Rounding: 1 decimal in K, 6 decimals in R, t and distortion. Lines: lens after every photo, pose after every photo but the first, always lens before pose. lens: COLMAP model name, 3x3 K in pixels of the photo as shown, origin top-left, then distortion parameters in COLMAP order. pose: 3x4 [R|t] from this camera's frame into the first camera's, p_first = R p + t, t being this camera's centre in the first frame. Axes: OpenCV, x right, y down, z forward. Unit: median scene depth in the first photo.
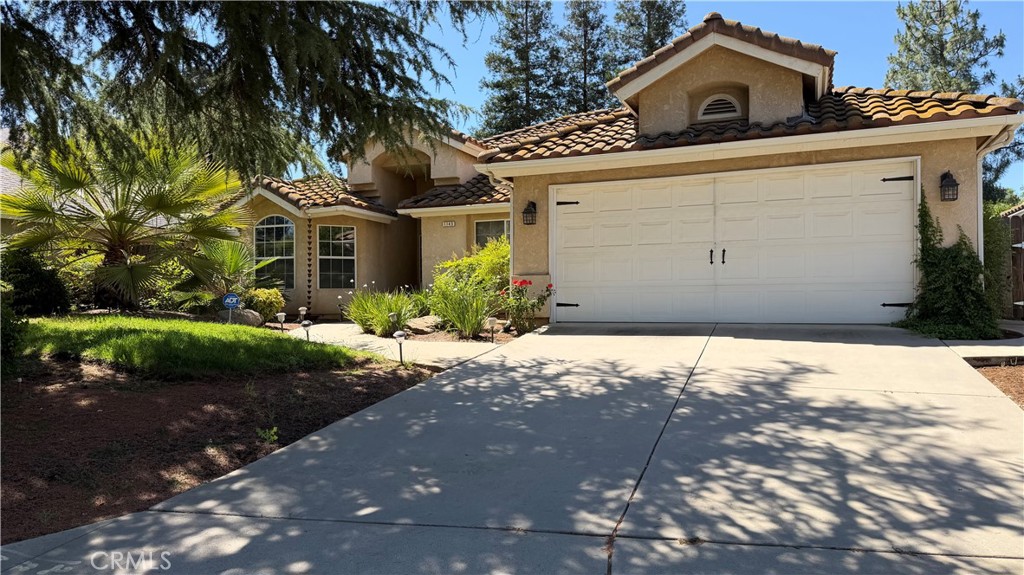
lens RADIAL K [[731.6, 0, 509.4], [0, 731.6, 295.6], [0, 0, 1]] dist [0.006367, 0.005532]
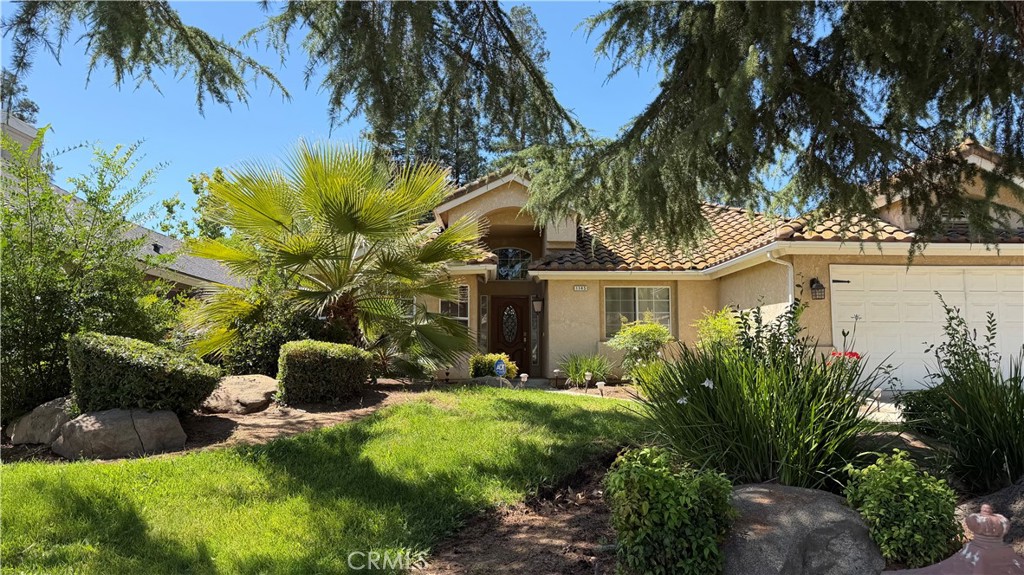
lens RADIAL K [[731.6, 0, 506.5], [0, 731.6, 290.3], [0, 0, 1]] dist [0.006367, 0.005532]
pose [[0.903362, 0.047185, 0.426276, -0.922780], [-0.011002, 0.996152, -0.086948, -0.012311], [-0.428738, 0.073855, 0.900405, 0.233852]]
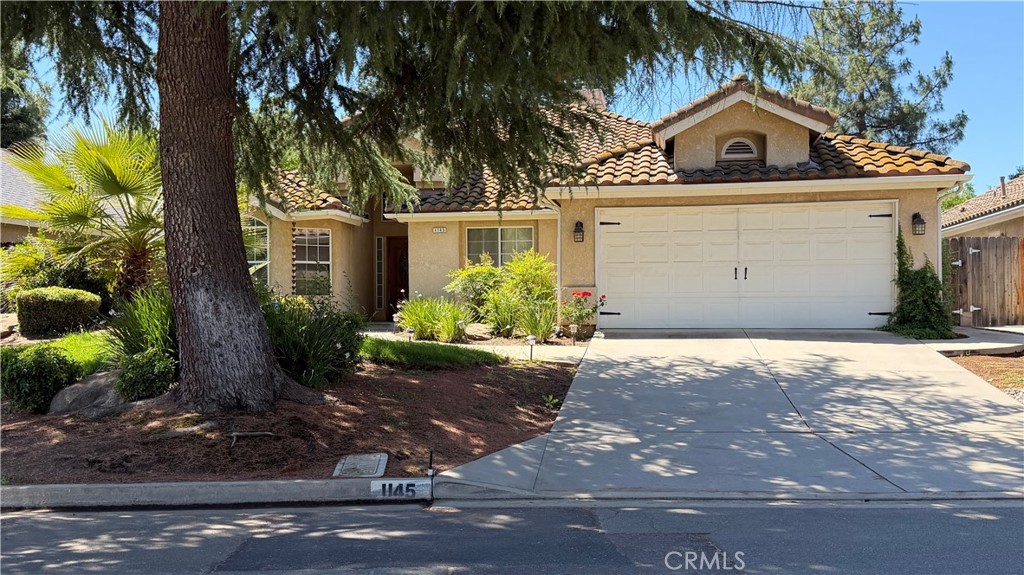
lens RADIAL K [[1026.2, 0, 516.9], [0, 1026.2, 284.6], [0, 0, 1]] dist [0.088645, 0.000000]
pose [[0.971496, 0.006123, 0.236975, -0.478039], [-0.003218, 0.999915, -0.012645, -0.011950], [-0.237032, 0.011522, 0.971433, -0.566064]]
